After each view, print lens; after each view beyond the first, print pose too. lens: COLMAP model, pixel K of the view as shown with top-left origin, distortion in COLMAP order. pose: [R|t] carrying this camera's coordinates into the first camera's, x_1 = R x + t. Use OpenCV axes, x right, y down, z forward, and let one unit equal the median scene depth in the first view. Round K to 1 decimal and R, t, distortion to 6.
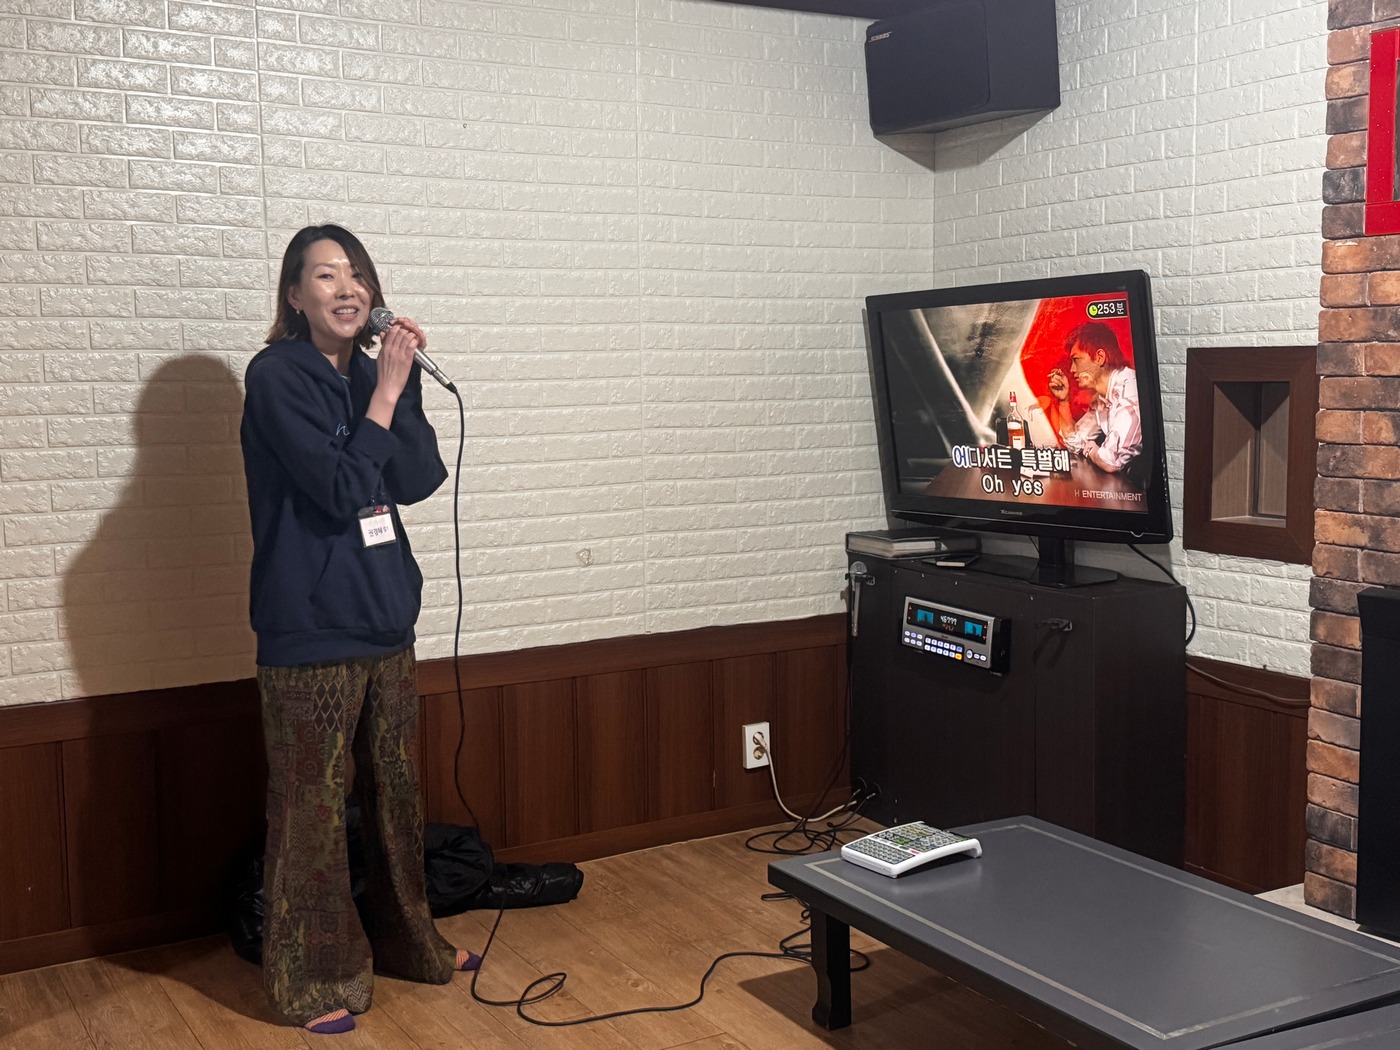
lens RADIAL K [[1601.1, 0, 700.0], [0, 1601.1, 525.0], [0, 0, 1]] dist [-0.006353, -0.011819]
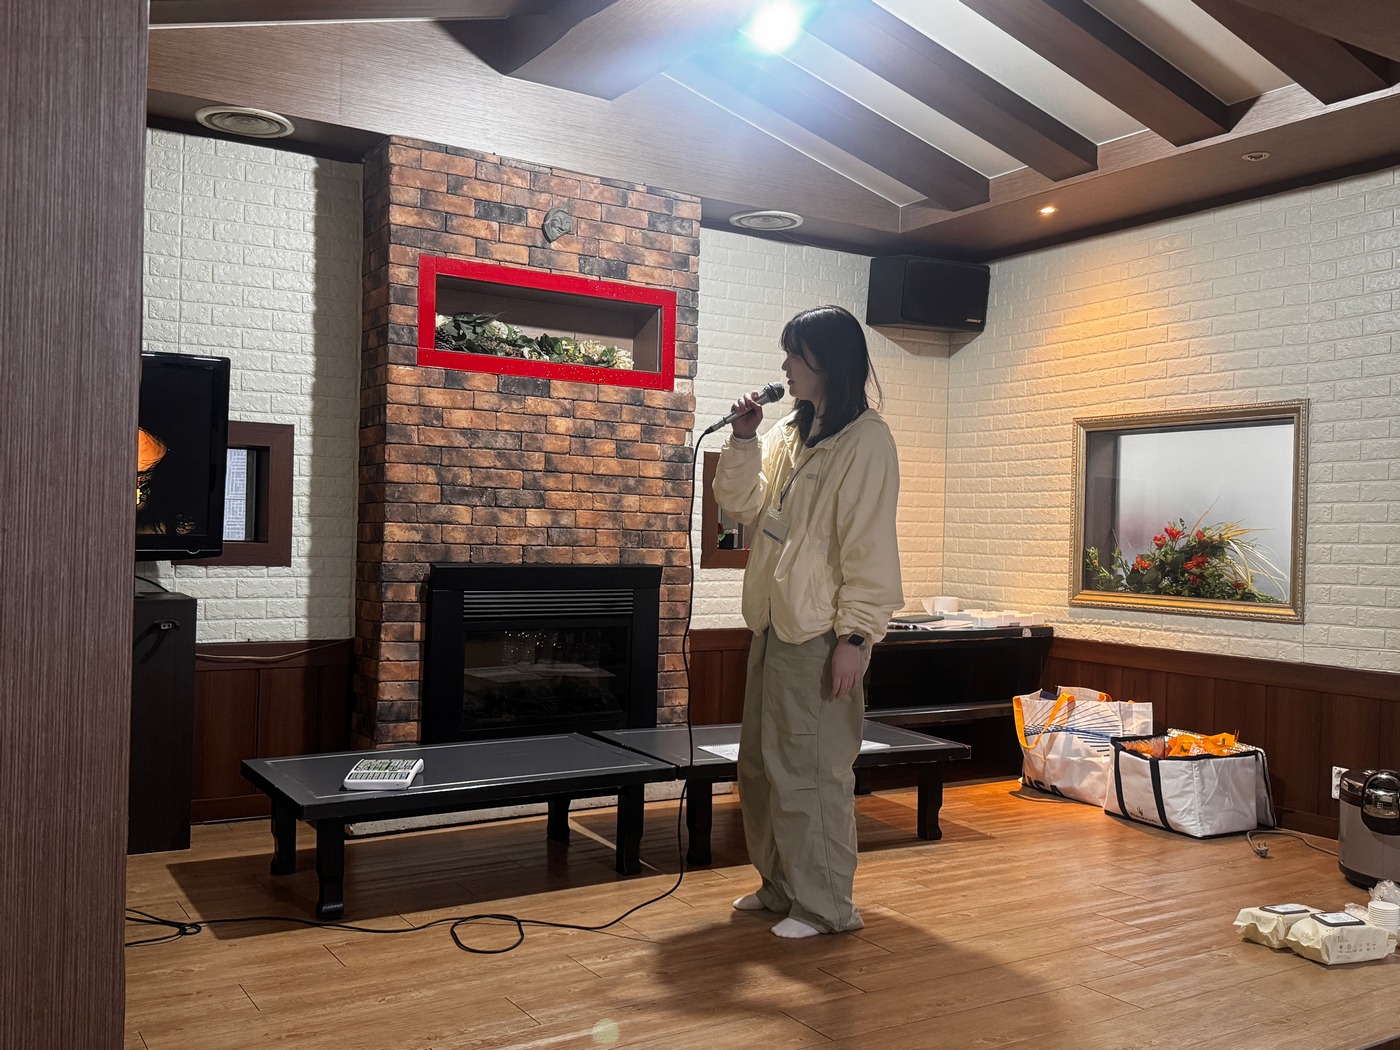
lens RADIAL K [[1287.8, 0, 693.8], [0, 1287.8, 521.4], [0, 0, 1]] dist [0.164802, -0.300459]
pose [[-0.039421, 0.012645, 0.999143, -1.000350], [0.077831, 0.996921, -0.009546, 0.027887], [-0.996187, 0.077388, -0.040283, 0.739991]]
